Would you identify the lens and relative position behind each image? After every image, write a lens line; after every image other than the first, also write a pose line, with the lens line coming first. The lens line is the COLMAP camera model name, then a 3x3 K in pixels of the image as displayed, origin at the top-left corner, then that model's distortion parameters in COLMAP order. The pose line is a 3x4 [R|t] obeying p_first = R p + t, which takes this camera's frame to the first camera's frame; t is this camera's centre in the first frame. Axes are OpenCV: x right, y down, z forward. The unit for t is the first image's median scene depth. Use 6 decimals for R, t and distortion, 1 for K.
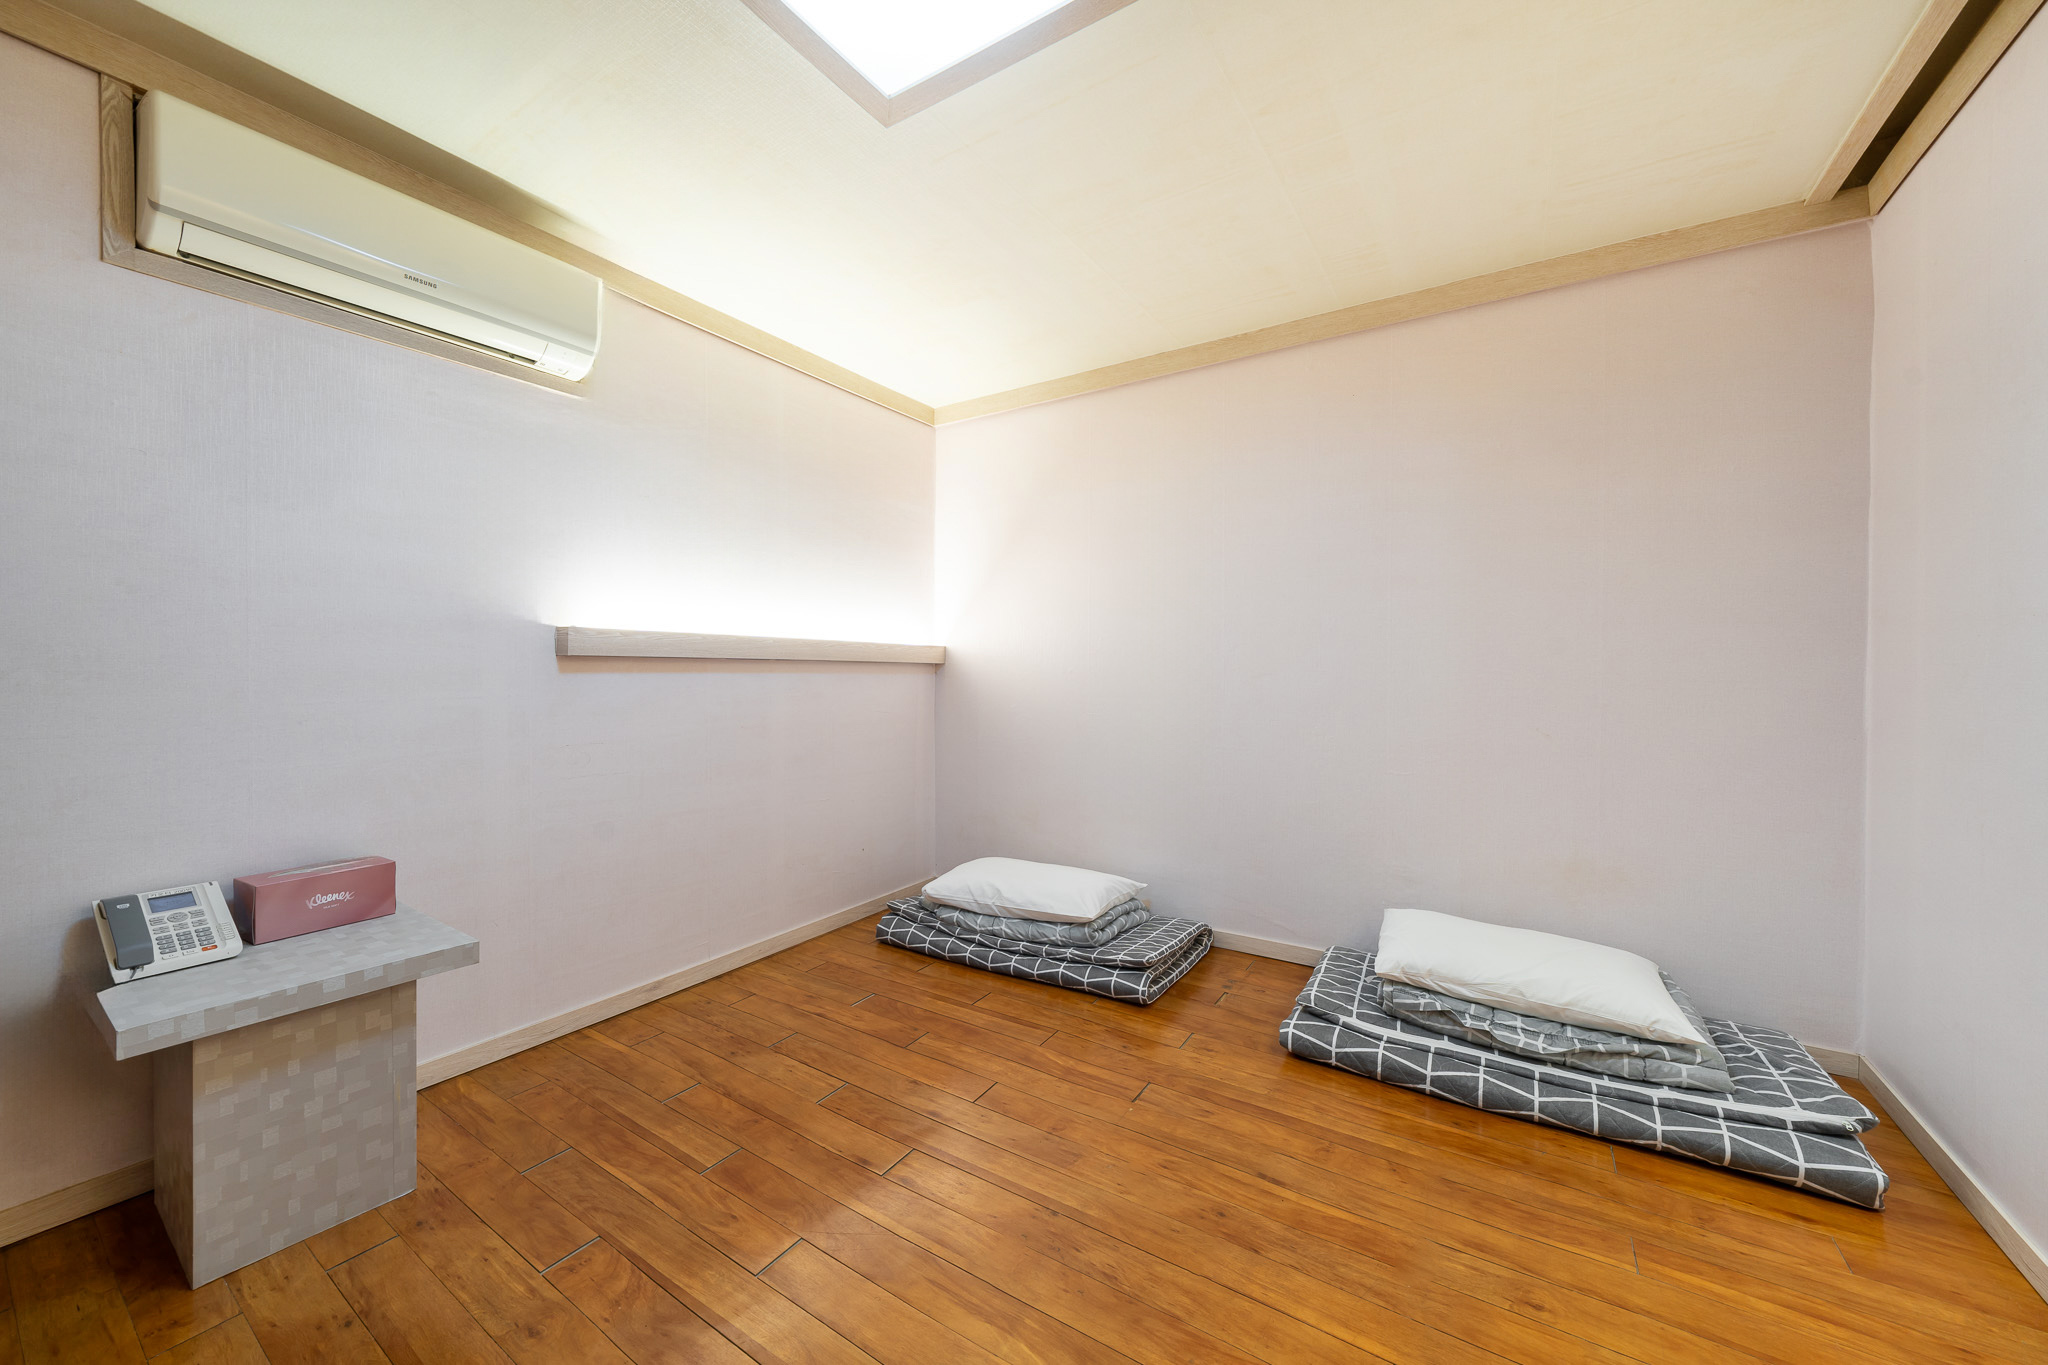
lens RADIAL K [[711.0, 0, 1016.5], [0, 711.0, 675.1], [0, 0, 1]] dist [0.004810, -0.000403]
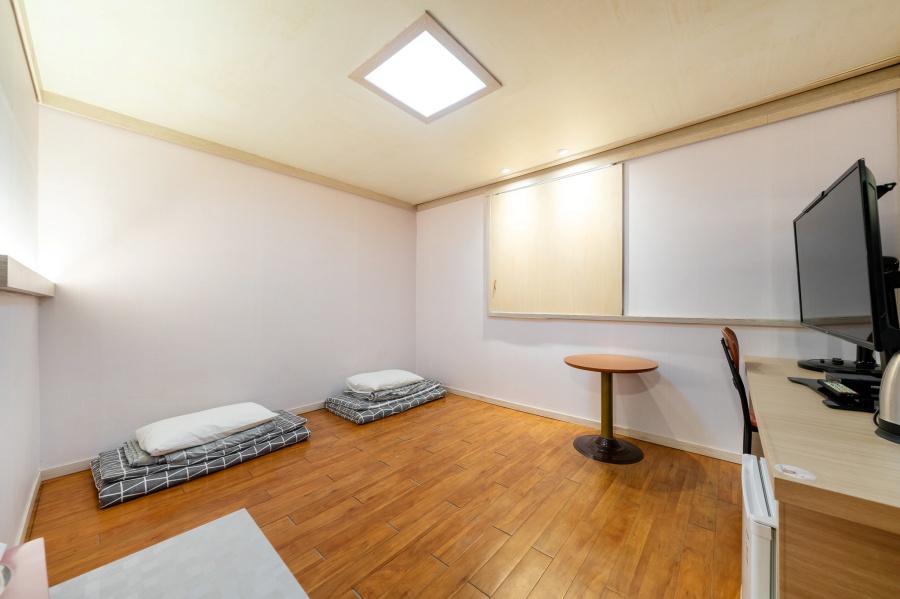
lens RADIAL K [[312.4, 0, 446.7], [0, 312.4, 302.3], [0, 0, 1]] dist [0.004810, -0.000403]
pose [[0.182400, -0.000129, 0.983224, -0.903898], [0.003287, 0.999994, -0.000479, -0.005293], [-0.983219, 0.003319, 0.182399, 0.376201]]
